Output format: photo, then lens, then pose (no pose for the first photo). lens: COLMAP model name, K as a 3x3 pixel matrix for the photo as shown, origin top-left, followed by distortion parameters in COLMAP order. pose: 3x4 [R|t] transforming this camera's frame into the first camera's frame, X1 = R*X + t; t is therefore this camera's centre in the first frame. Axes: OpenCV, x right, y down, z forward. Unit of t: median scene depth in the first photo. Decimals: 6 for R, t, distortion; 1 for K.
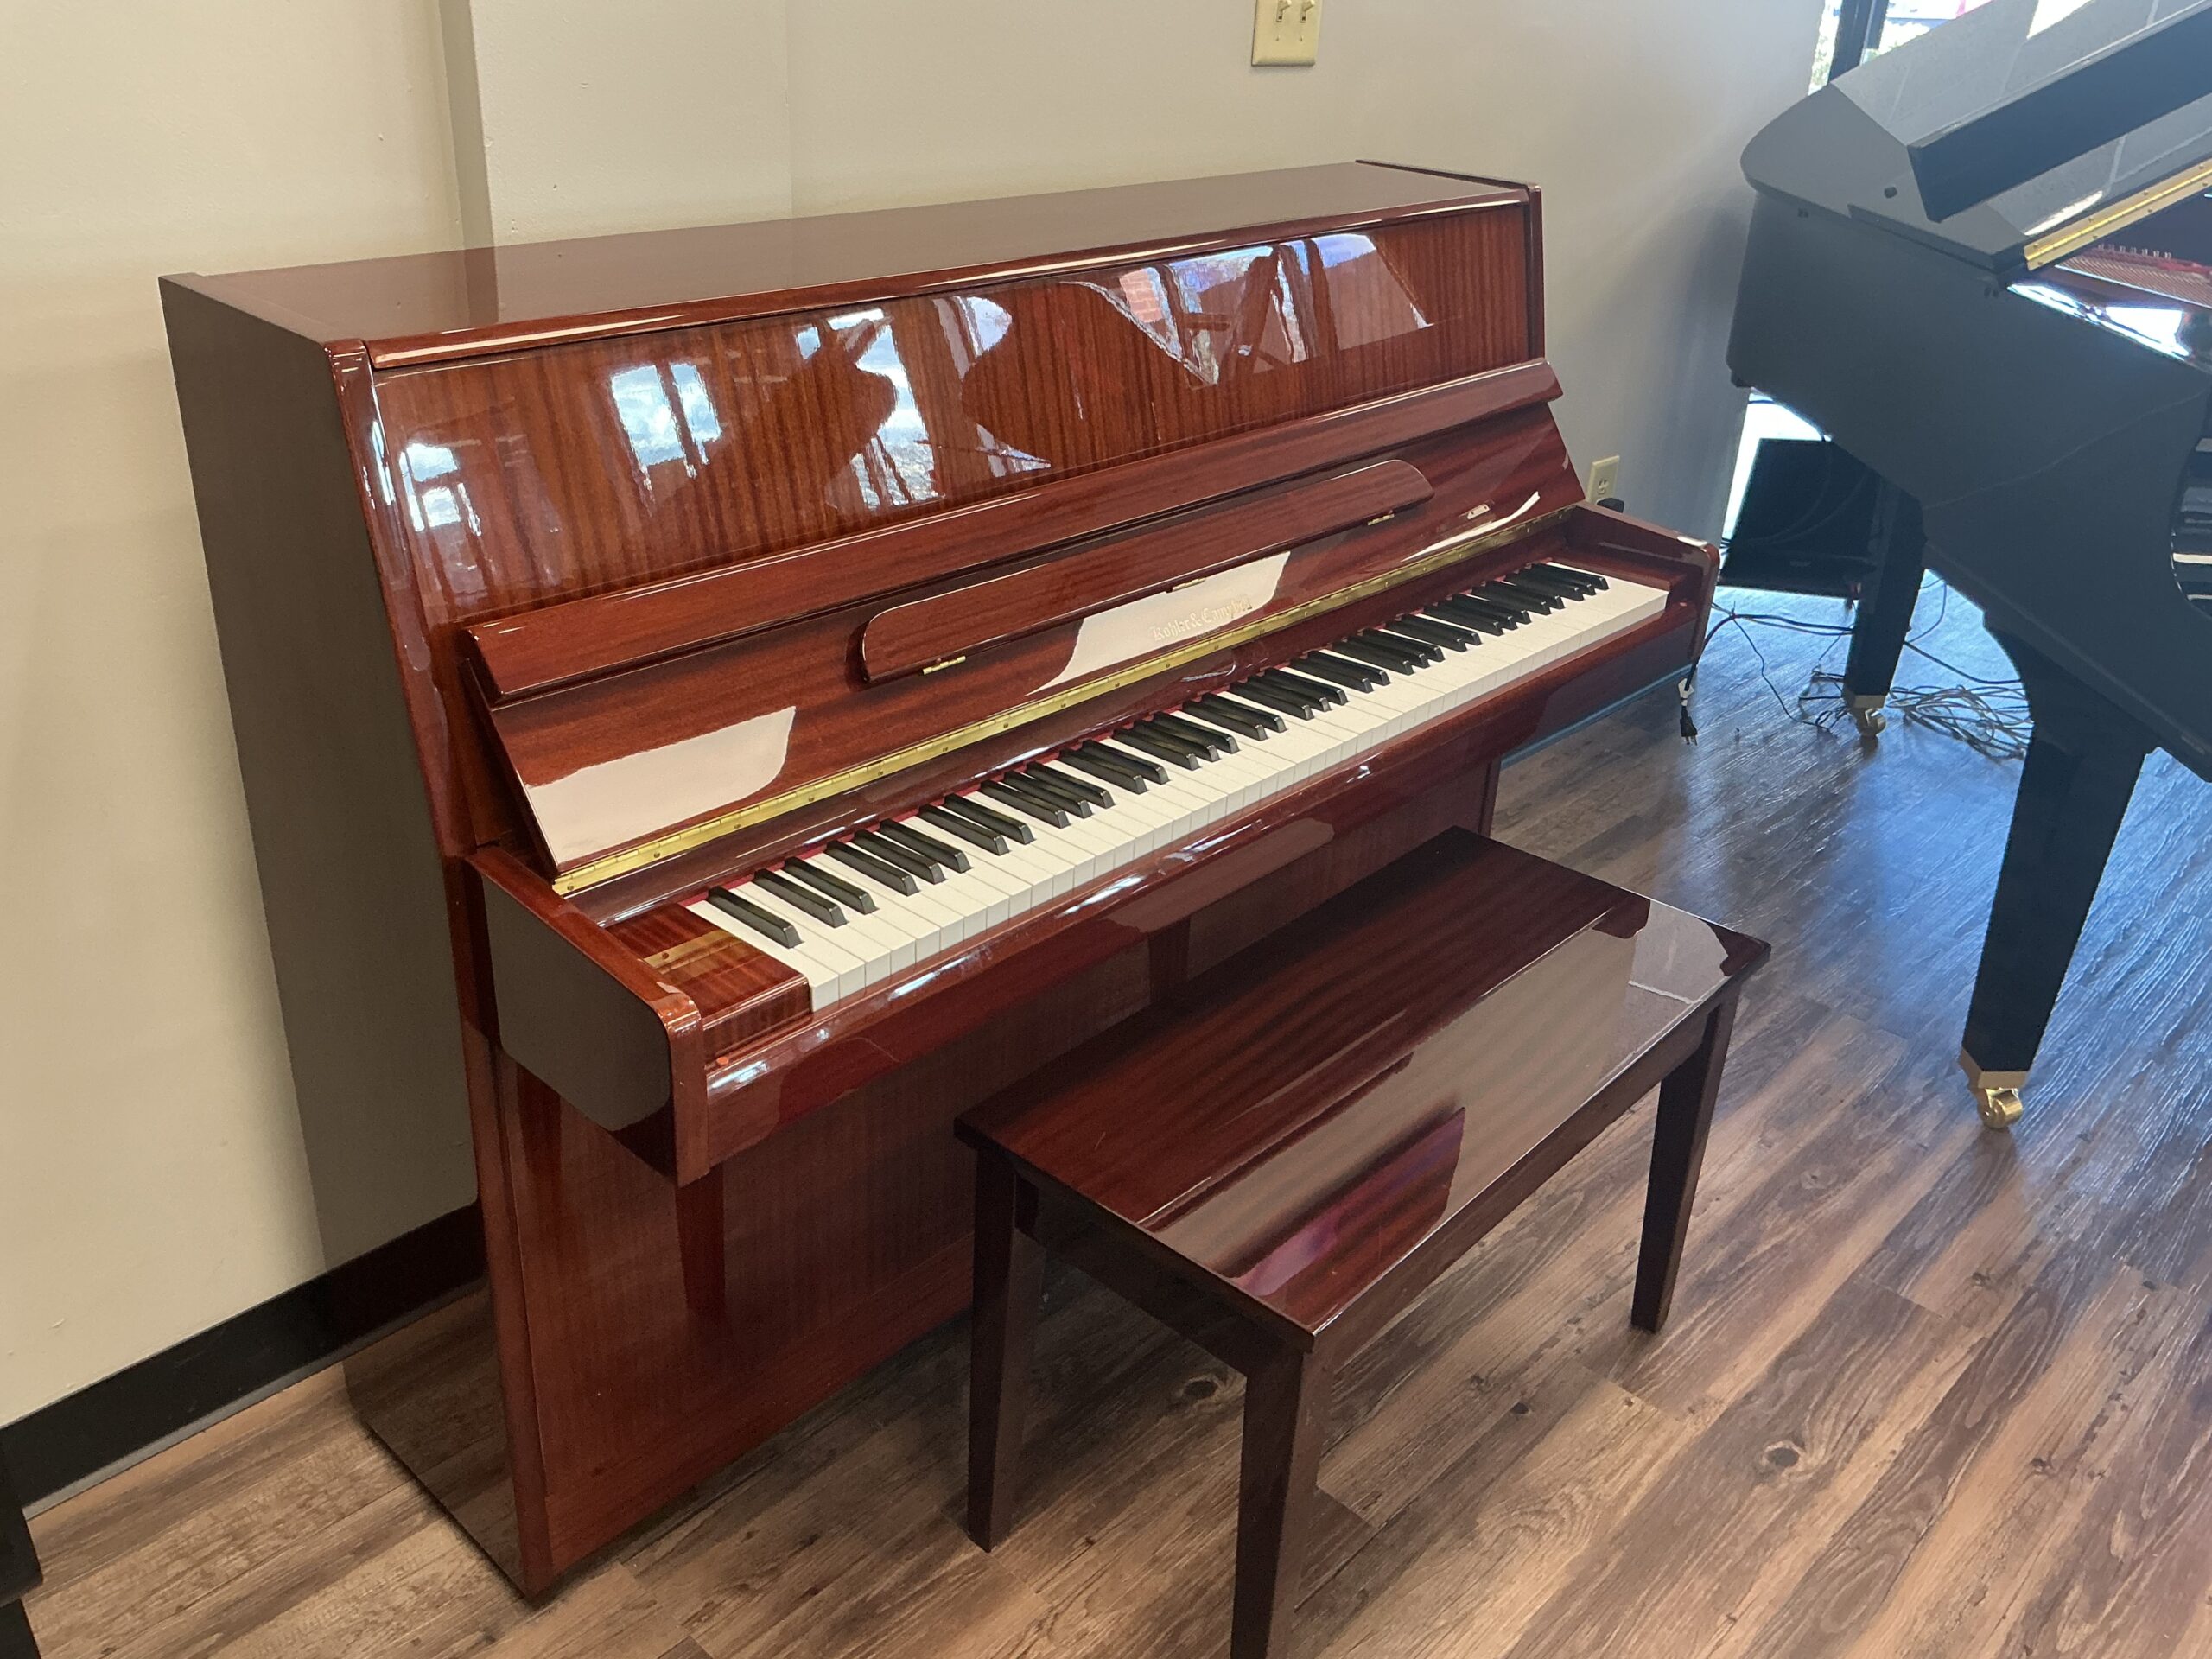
lens RADIAL K [[1840.1, 0, 1106.0], [0, 1840.1, 829.5], [0, 0, 1]] dist [0.033838, -0.005237]
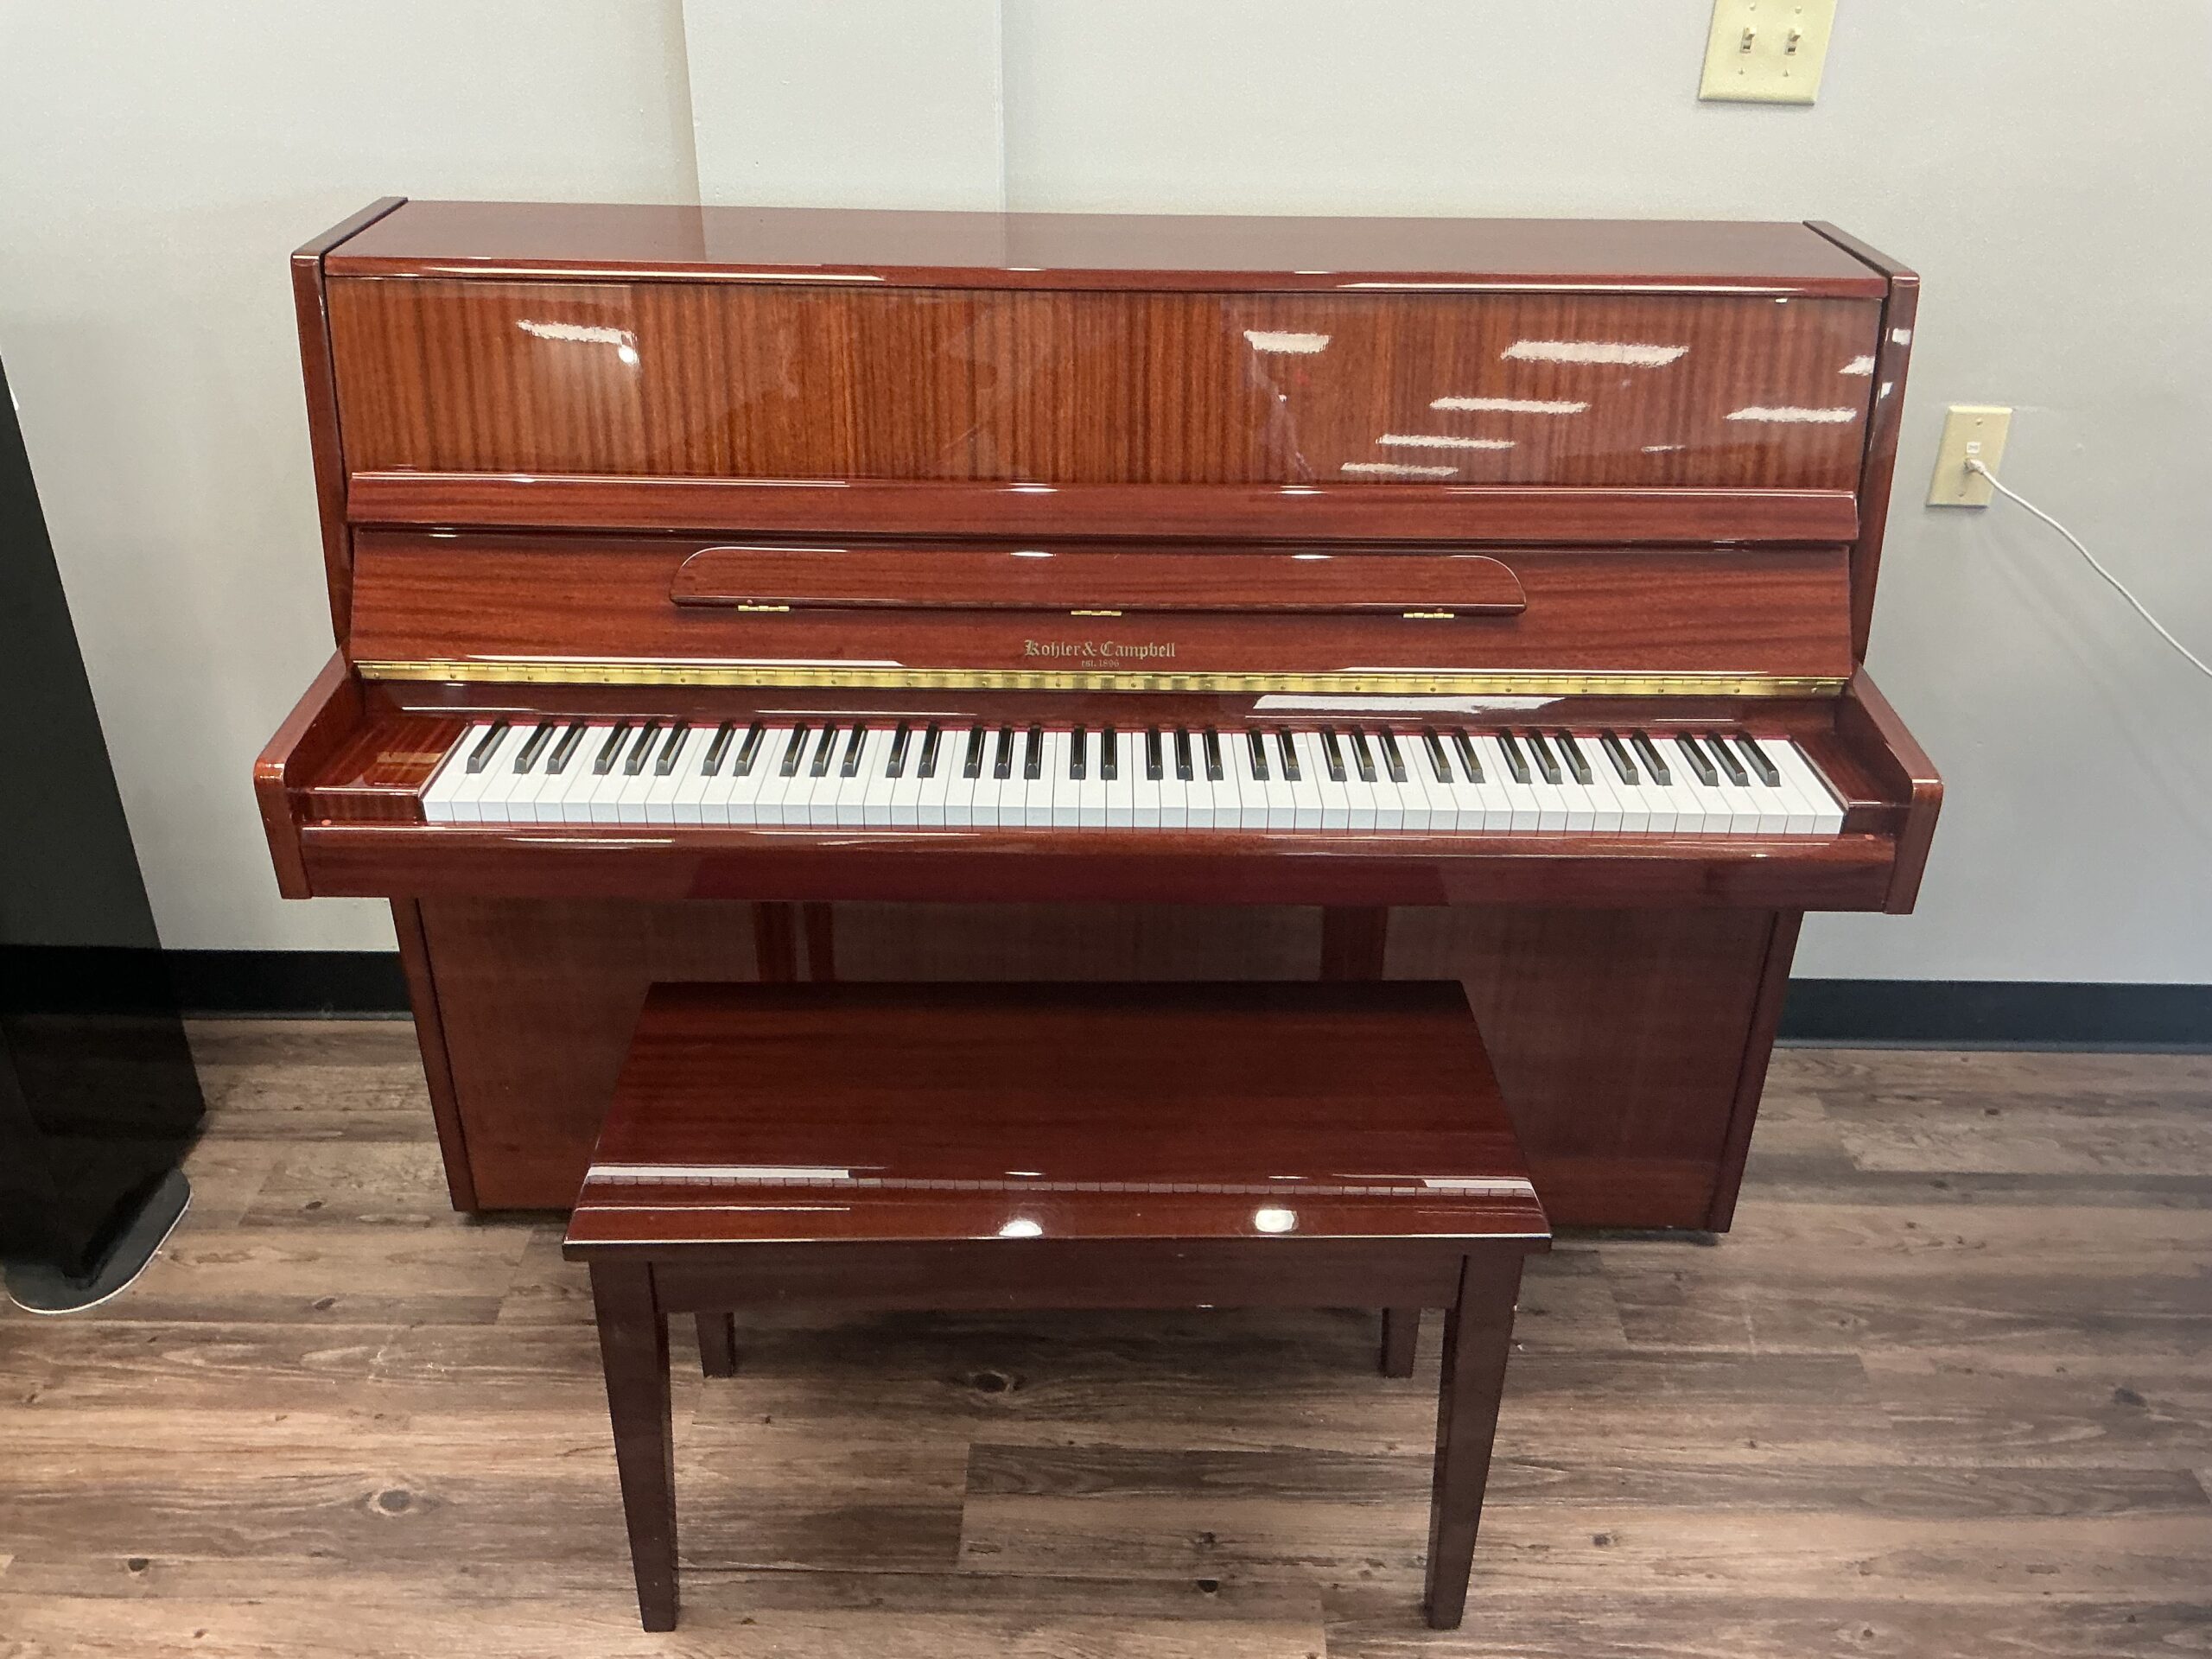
lens RADIAL K [[1840.1, 0, 1106.0], [0, 1840.1, 829.5], [0, 0, 1]] dist [0.033838, -0.005237]
pose [[0.680133, 0.324846, -0.657187, 0.736383], [-0.316191, 0.938780, 0.136805, -0.159917], [0.661395, 0.114751, 0.741208, 0.274239]]
